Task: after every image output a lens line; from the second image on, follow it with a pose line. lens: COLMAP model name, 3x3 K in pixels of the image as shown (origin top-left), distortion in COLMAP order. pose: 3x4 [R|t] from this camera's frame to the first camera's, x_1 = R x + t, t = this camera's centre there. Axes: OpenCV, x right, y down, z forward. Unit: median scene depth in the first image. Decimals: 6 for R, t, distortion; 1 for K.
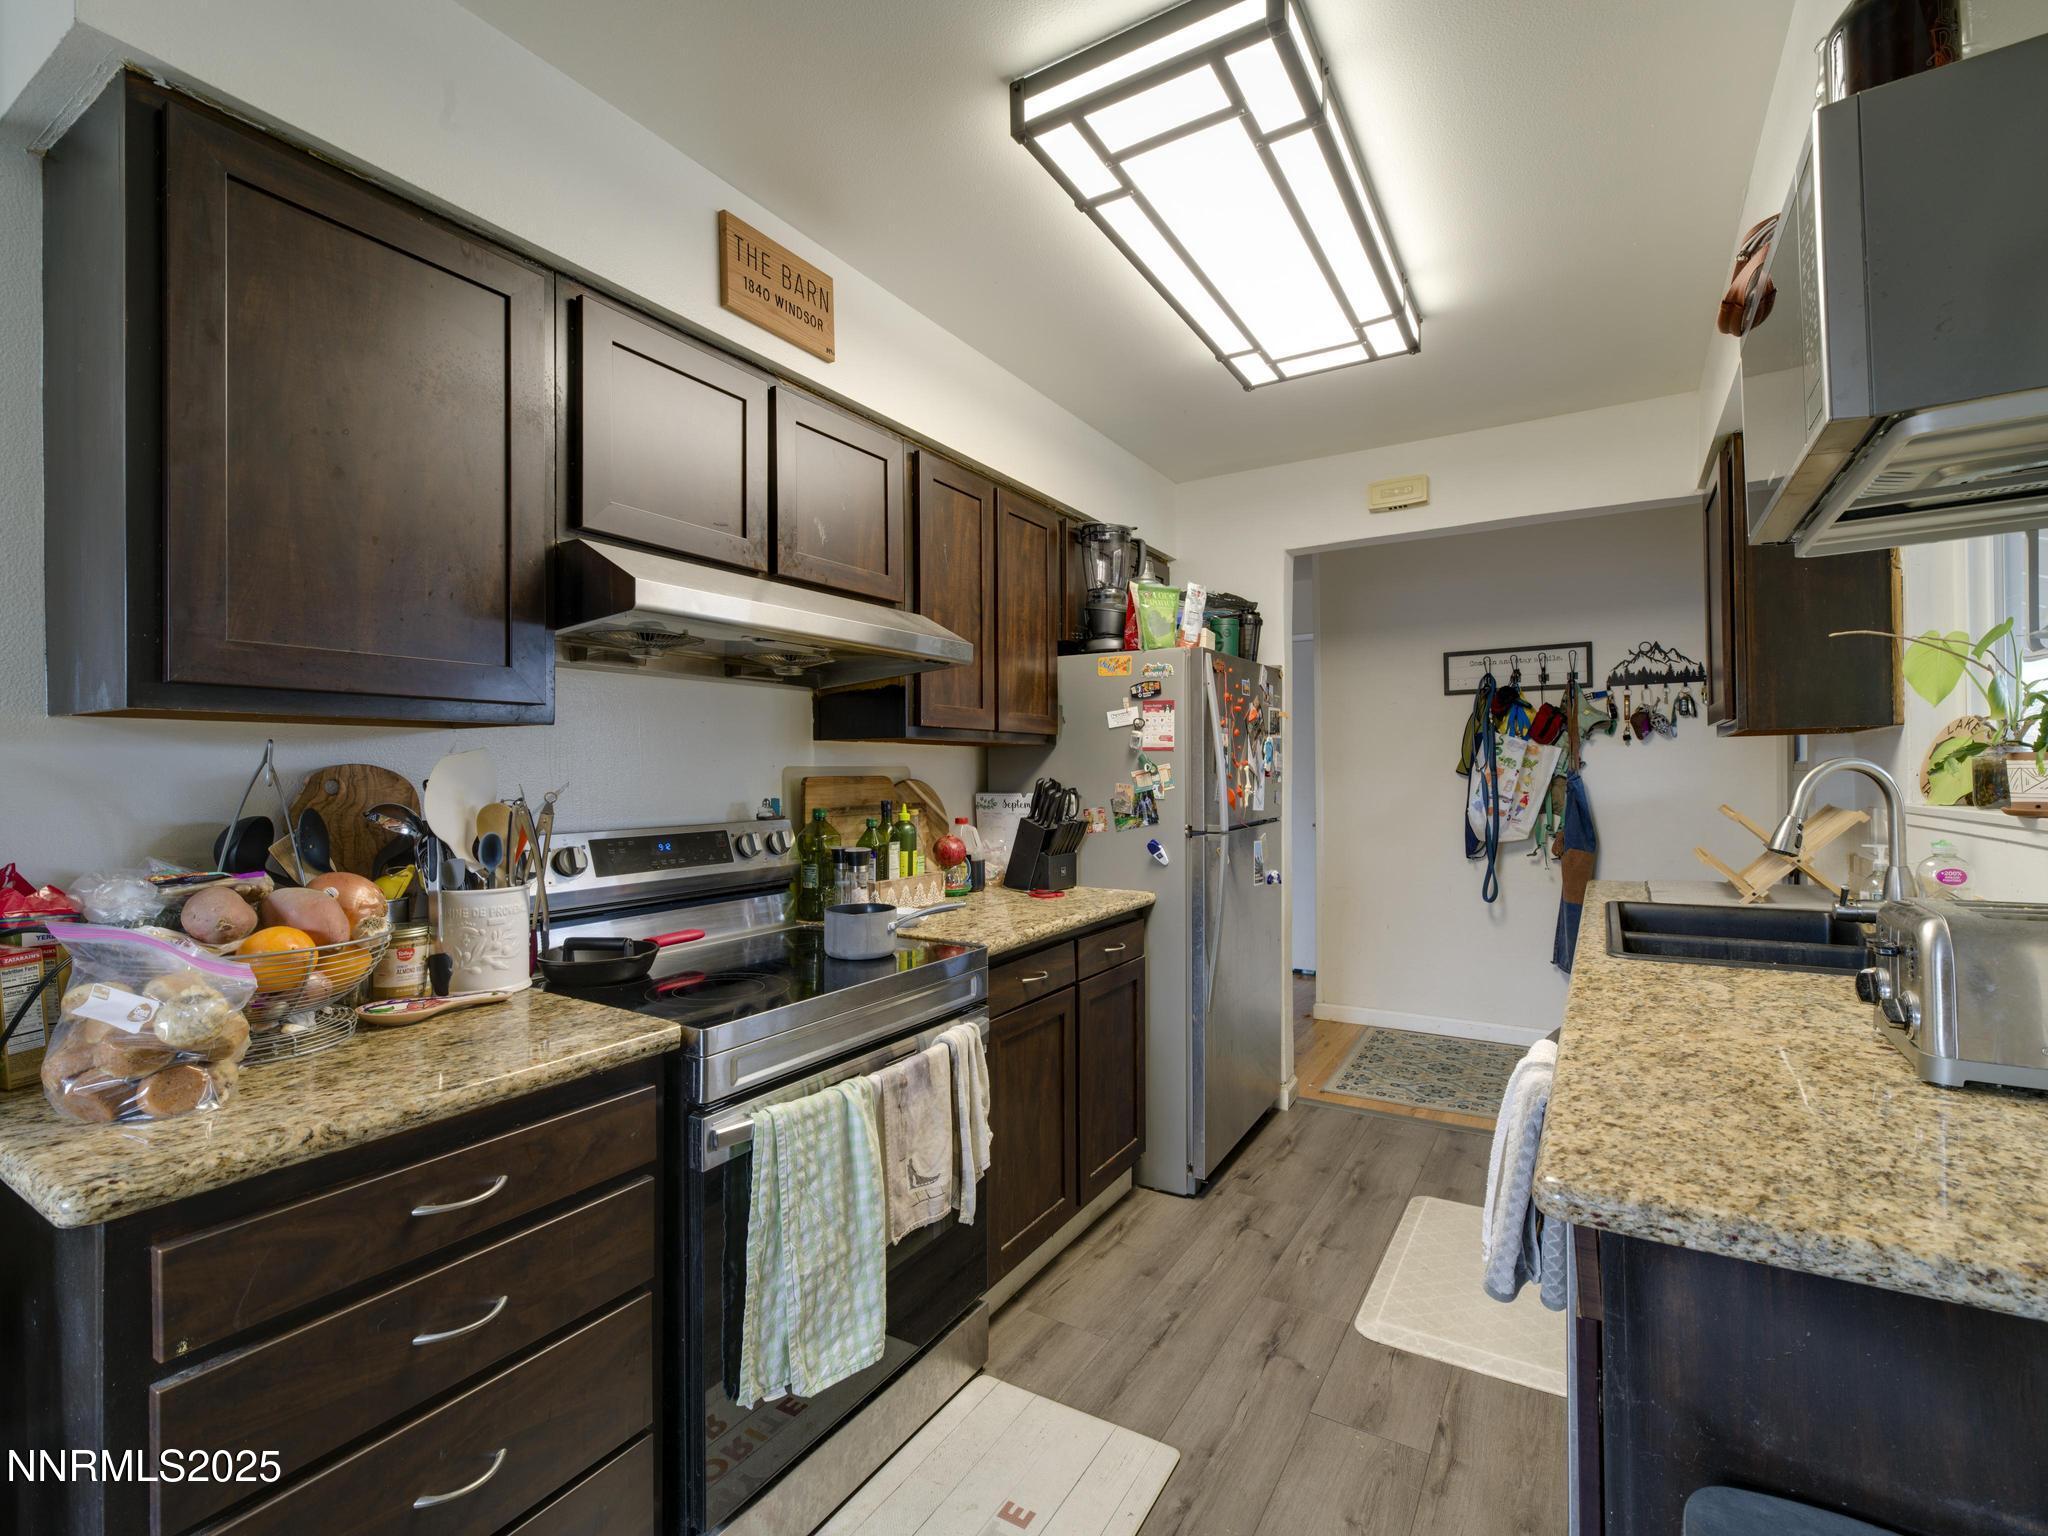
lens RADIAL K [[944.6, 0, 1021.6], [0, 944.6, 770.6], [0, 0, 1]] dist [0.000182, -0.000082]
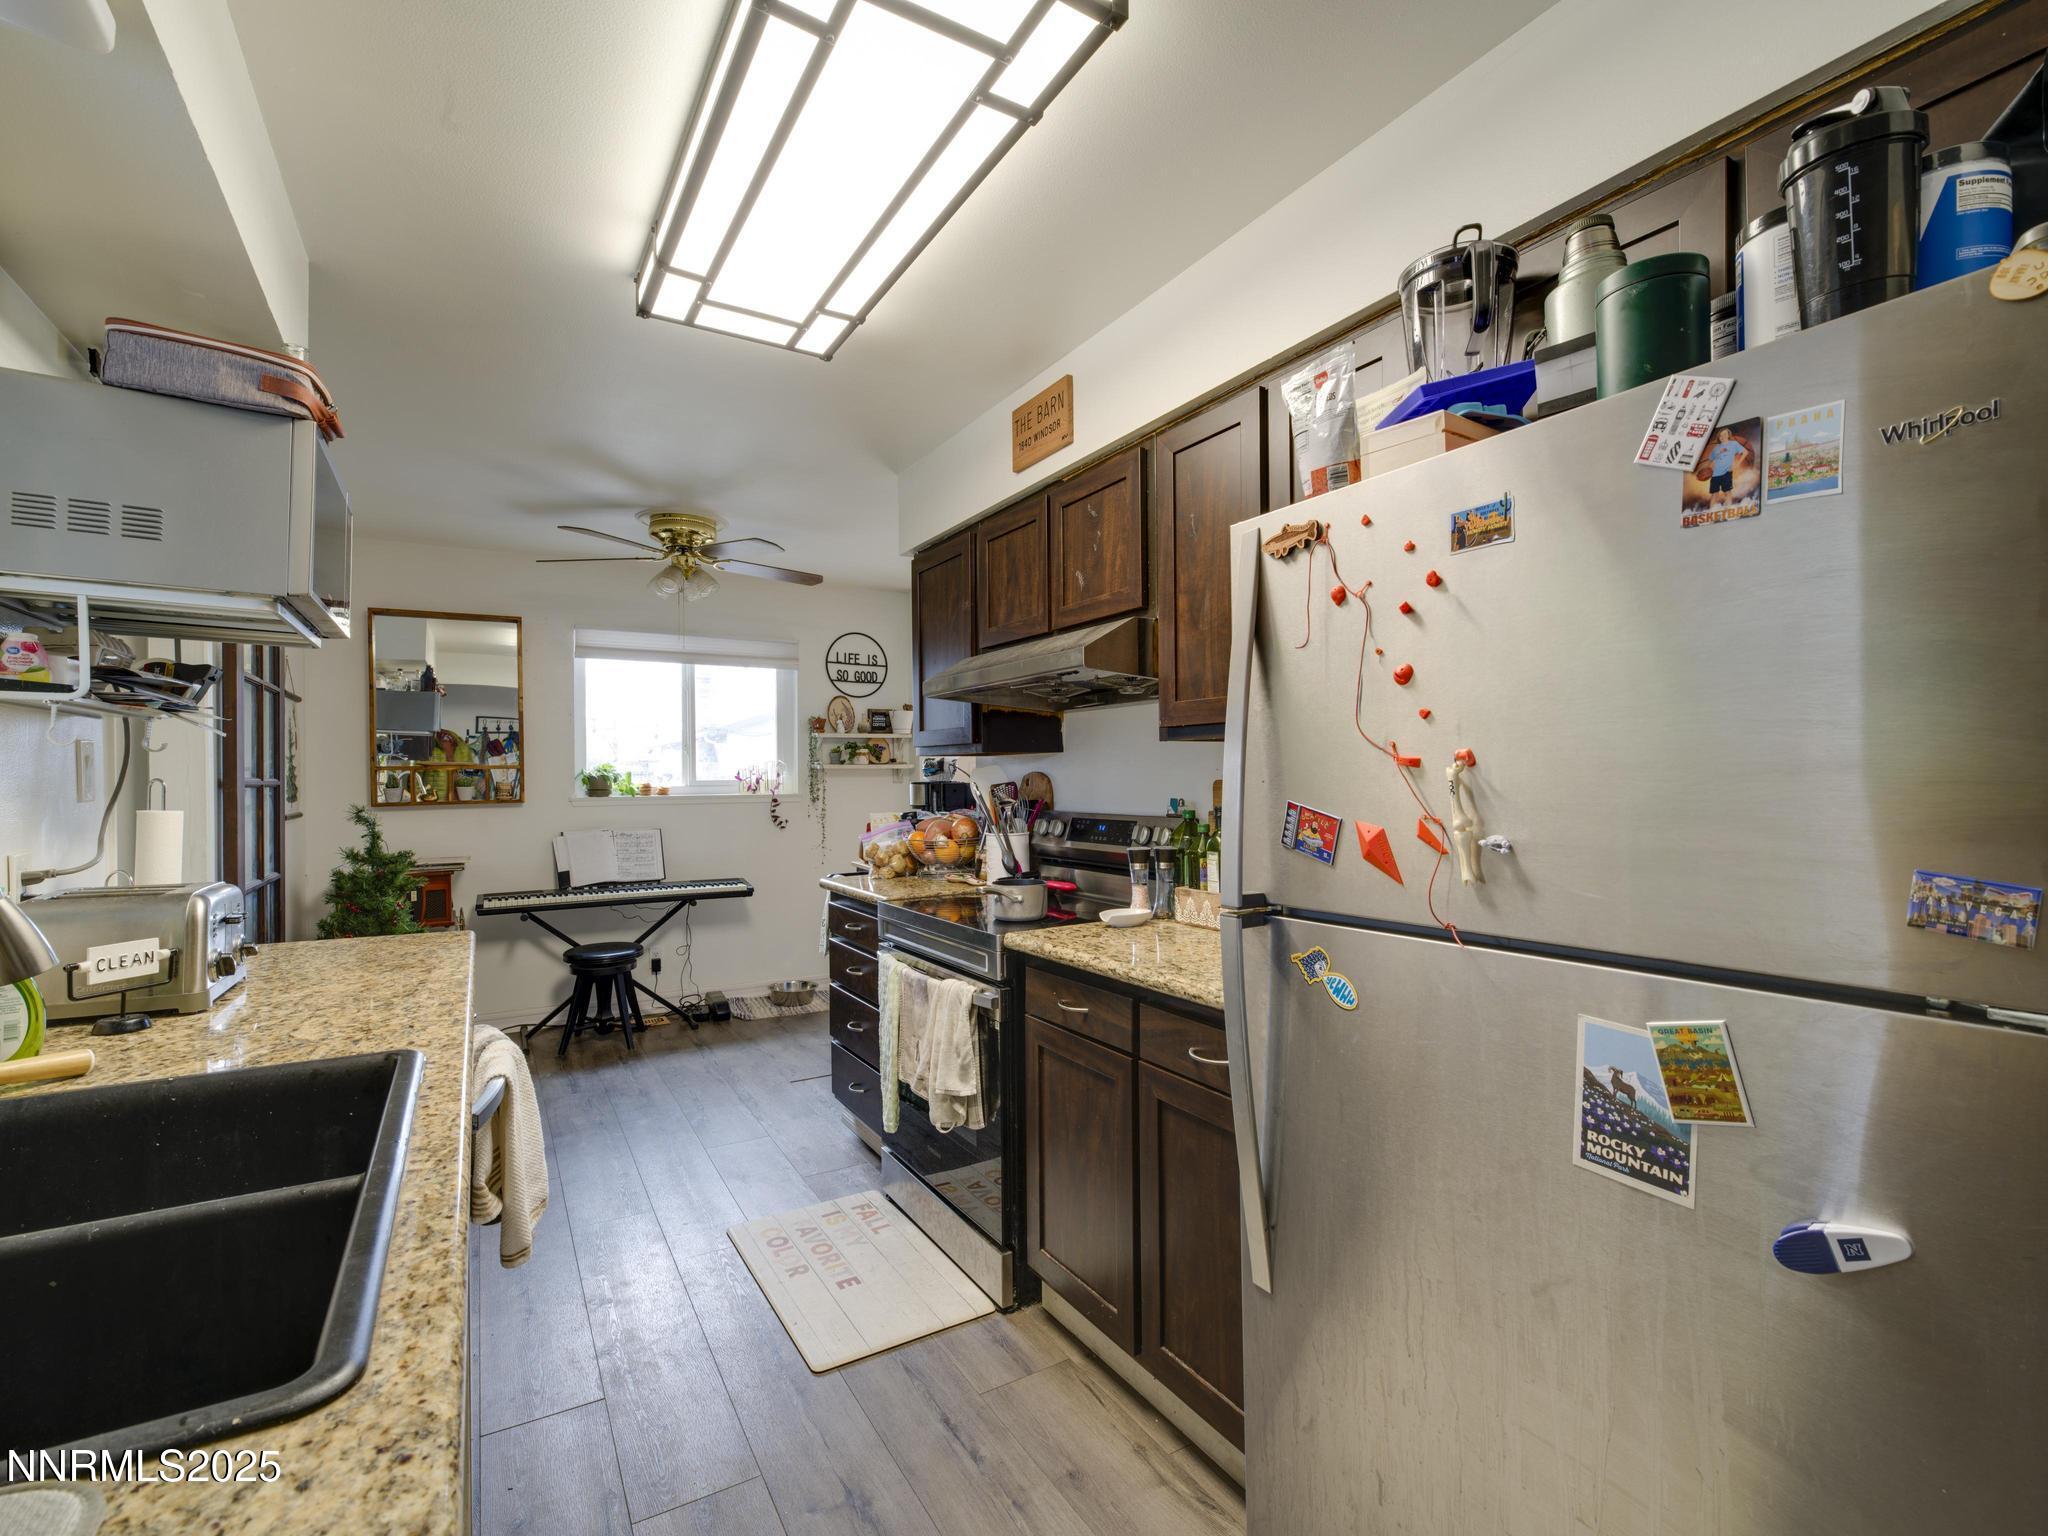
lens RADIAL K [[944.6, 0, 1026.3], [0, 944.6, 773.4], [0, 0, 1]] dist [0.000182, -0.000082]
pose [[-0.472425, 0.008474, -0.881330, 0.937251], [0.012976, 0.999912, 0.002658, -0.007626], [0.881275, -0.010180, -0.472494, 1.575080]]
